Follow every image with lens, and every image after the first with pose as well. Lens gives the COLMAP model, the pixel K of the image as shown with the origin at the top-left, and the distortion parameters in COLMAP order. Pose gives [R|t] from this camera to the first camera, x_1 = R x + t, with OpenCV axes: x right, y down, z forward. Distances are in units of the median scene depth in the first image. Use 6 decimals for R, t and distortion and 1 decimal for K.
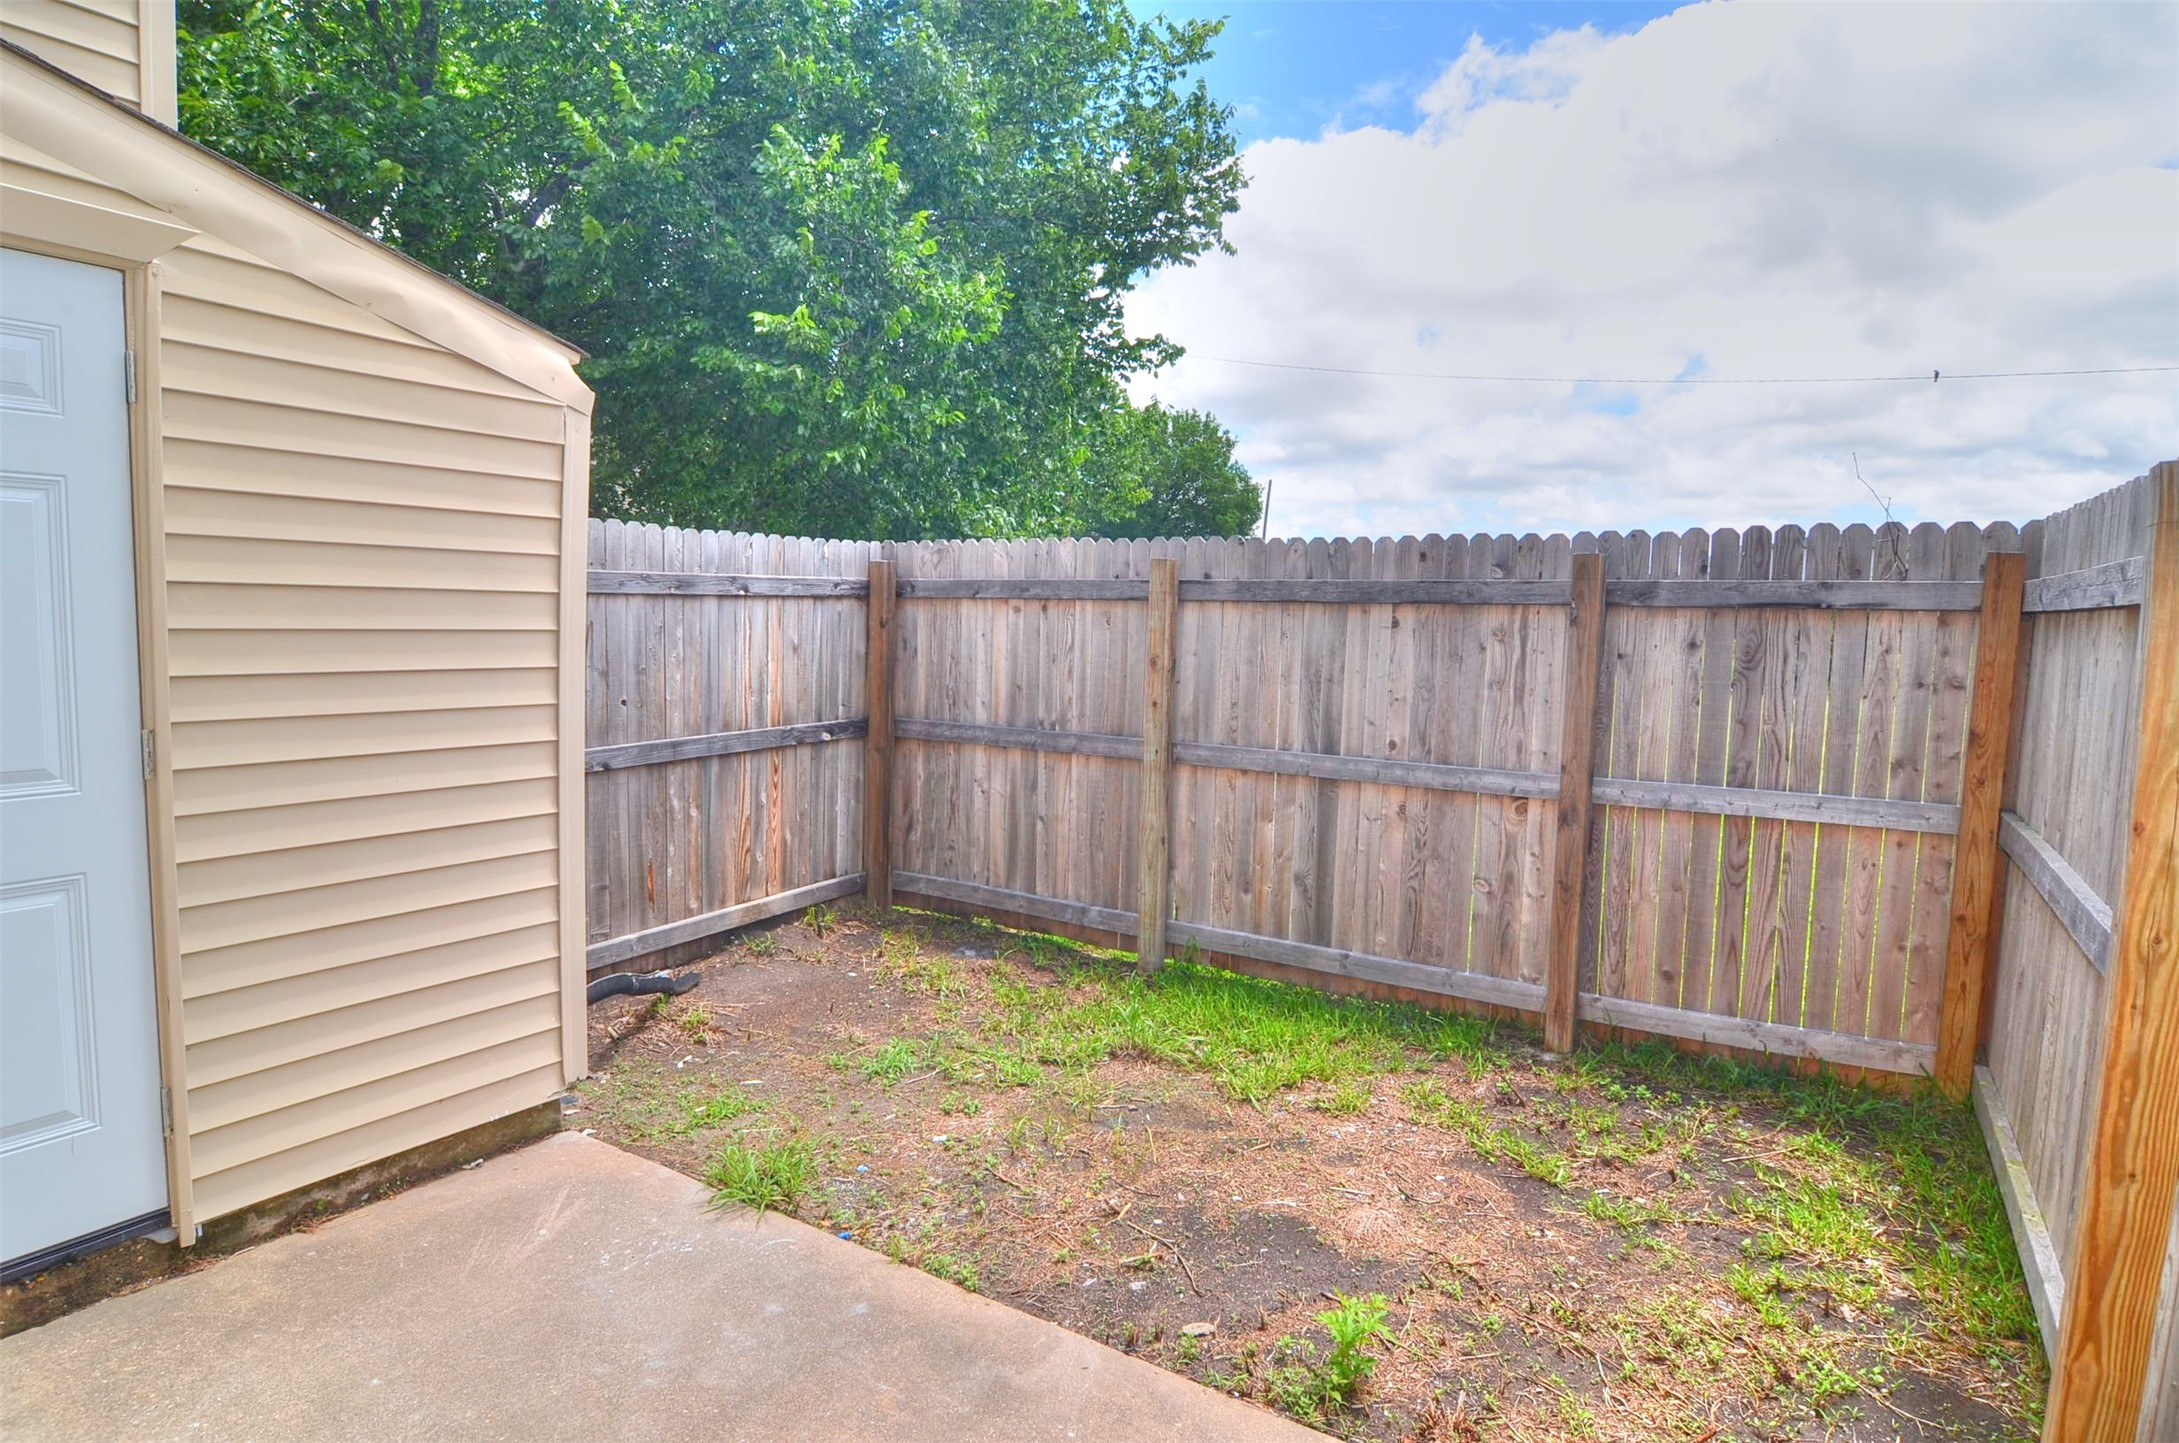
lens RADIAL K [[1166.5, 0, 1077.6], [0, 1166.5, 720.6], [0, 0, 1]] dist [-0.004341, -0.001536]
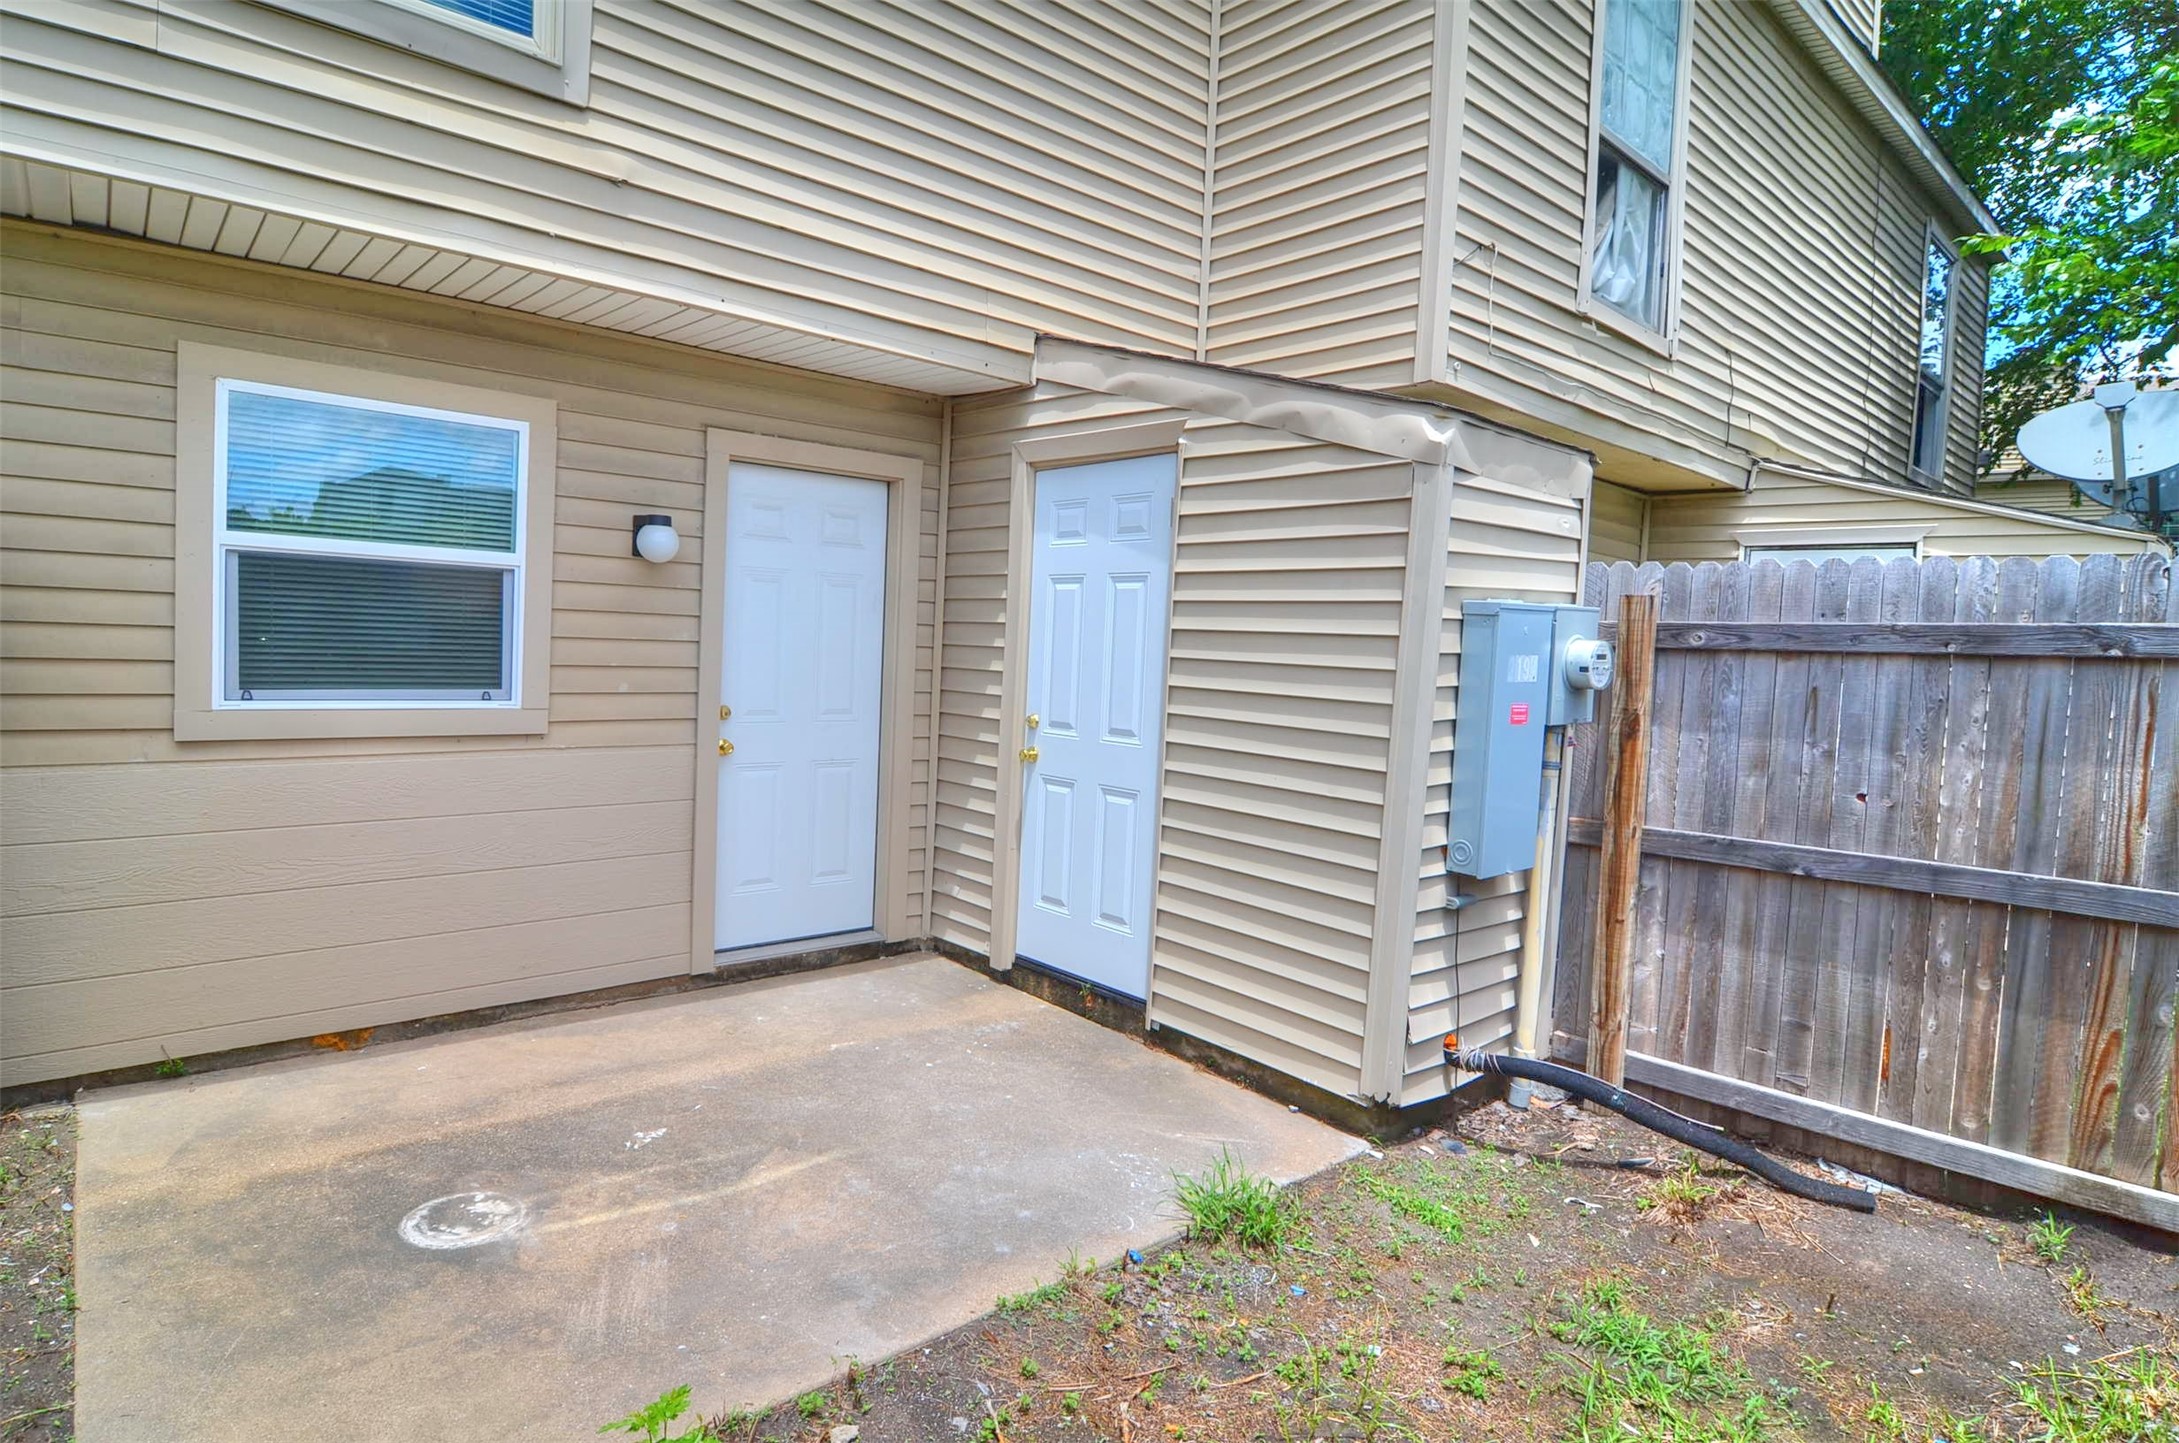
lens RADIAL K [[1166.5, 0, 1078.3], [0, 1166.5, 715.0], [0, 0, 1]] dist [-0.004341, -0.001536]
pose [[-0.268683, 0.022150, -0.962974, 0.714888], [-0.140008, 0.988220, 0.061795, -0.066758], [0.952999, 0.151427, -0.262417, 1.070189]]
